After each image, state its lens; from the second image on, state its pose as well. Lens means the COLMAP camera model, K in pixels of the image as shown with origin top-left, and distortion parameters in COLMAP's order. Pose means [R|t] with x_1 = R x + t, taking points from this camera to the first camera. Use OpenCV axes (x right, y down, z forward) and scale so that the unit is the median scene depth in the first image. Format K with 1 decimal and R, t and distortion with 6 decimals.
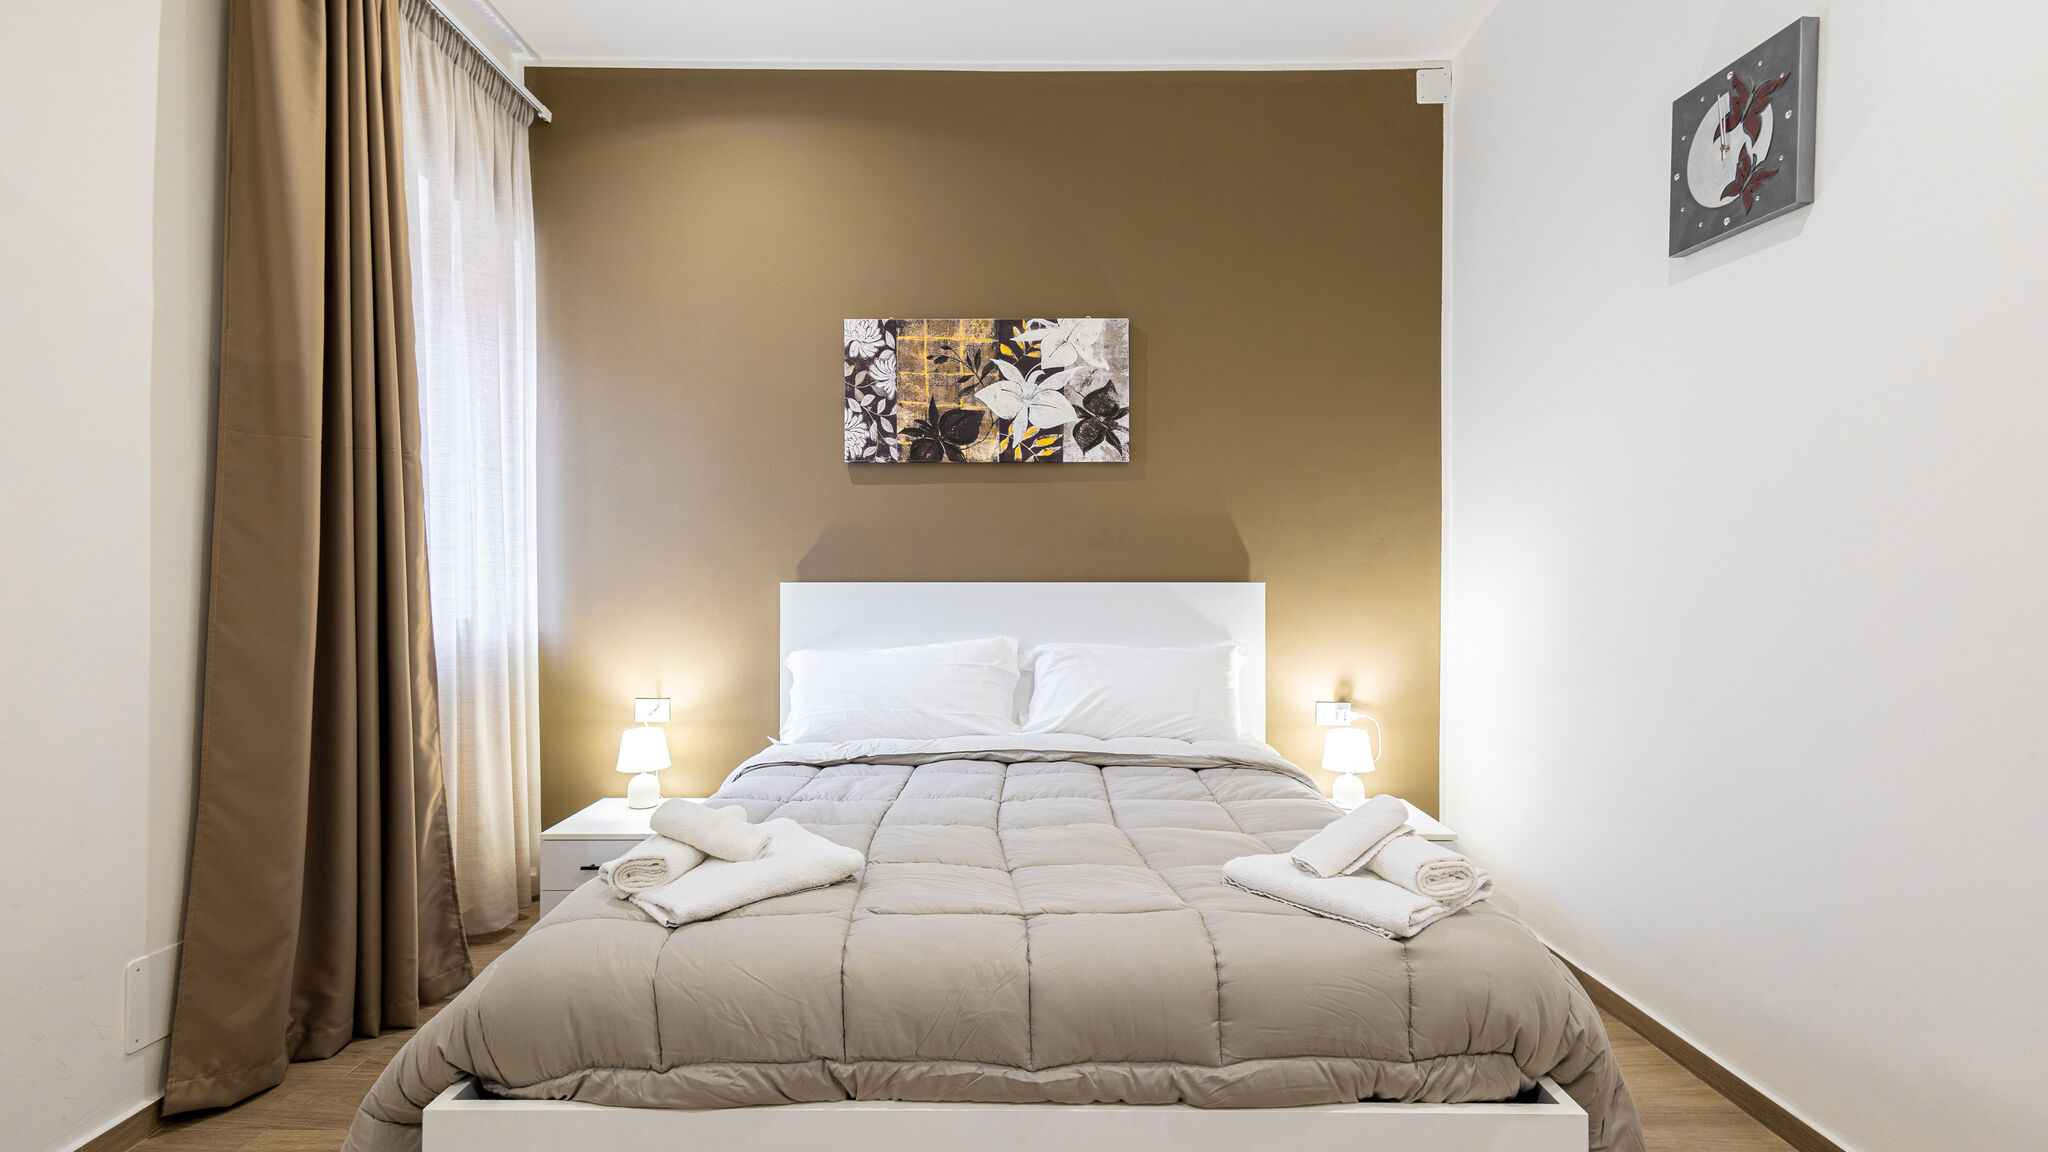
lens RADIAL K [[946.1, 0, 1020.6], [0, 946.1, 572.4], [0, 0, 1]] dist [0.011306, -0.001162]
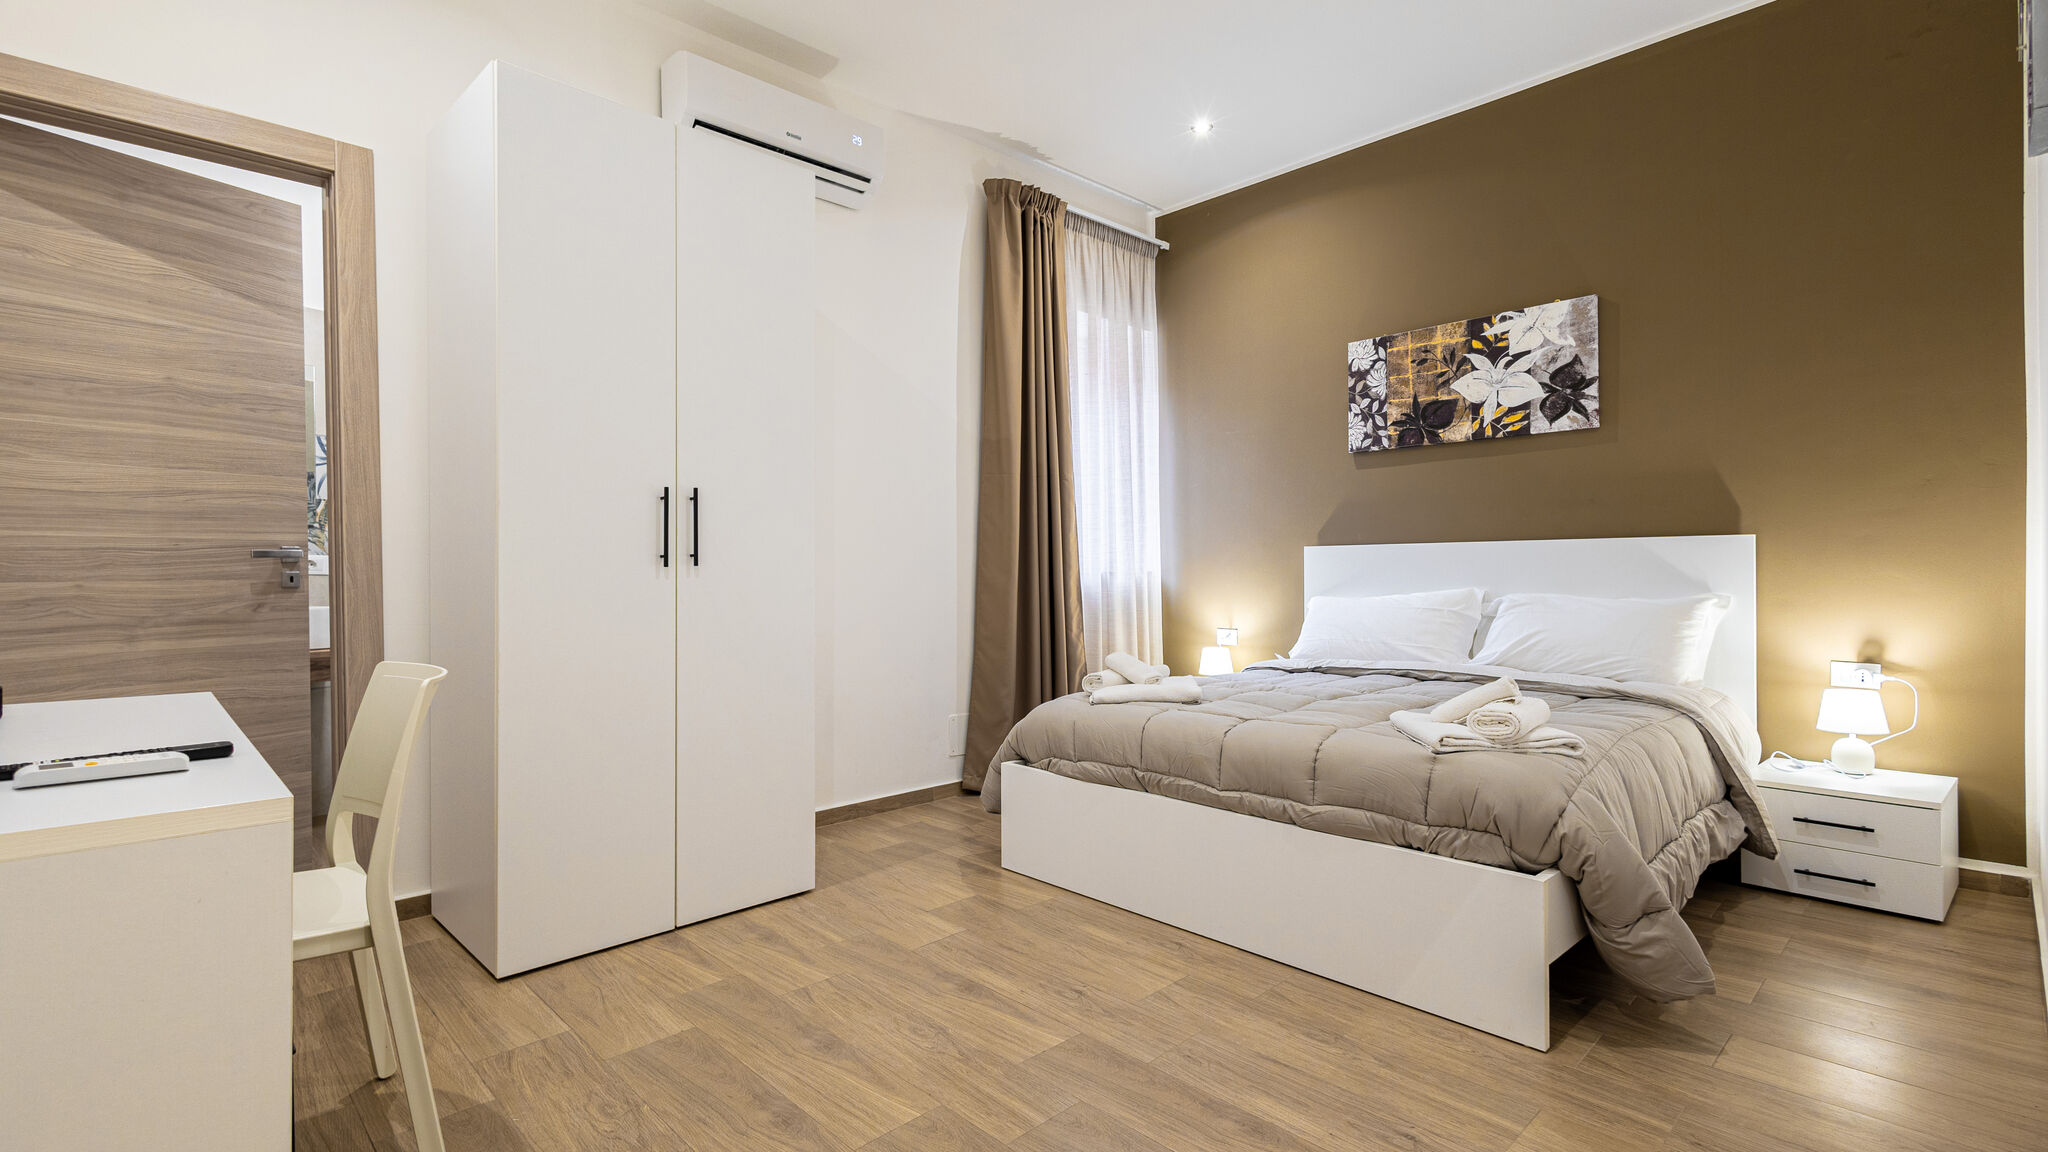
lens RADIAL K [[946.1, 0, 1020.6], [0, 946.1, 572.4], [0, 0, 1]] dist [0.011306, -0.001162]
pose [[0.685962, -0.004503, -0.727623, 0.603864], [0.012544, 0.999905, 0.005637, 0.046393], [0.727529, -0.012994, 0.685954, -0.301839]]
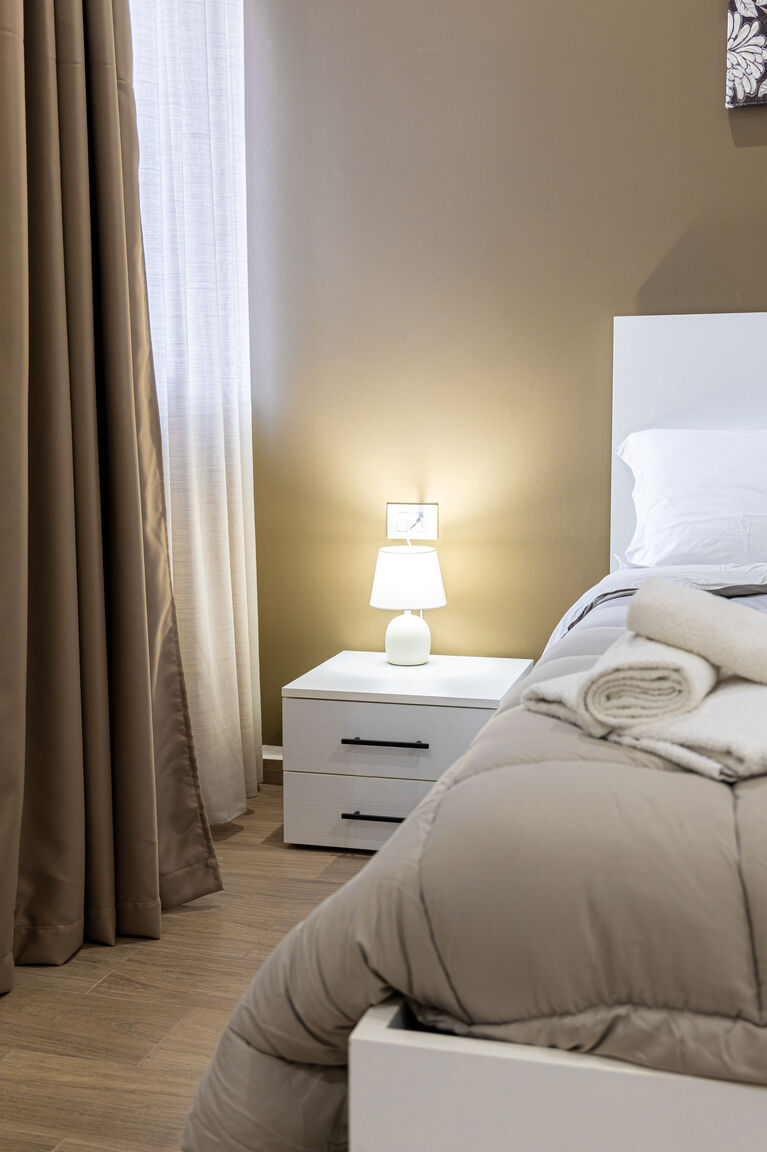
lens RADIAL K [[1359.4, 0, 383.5], [0, 1359.4, 576.0], [0, 0, 1]] dist [-0.010108, -0.003188]
pose [[0.964273, 0.023833, -0.263837, -0.215281], [0.007727, 0.992991, 0.117939, 0.098026], [0.264798, -0.115763, 0.957330, 0.126522]]
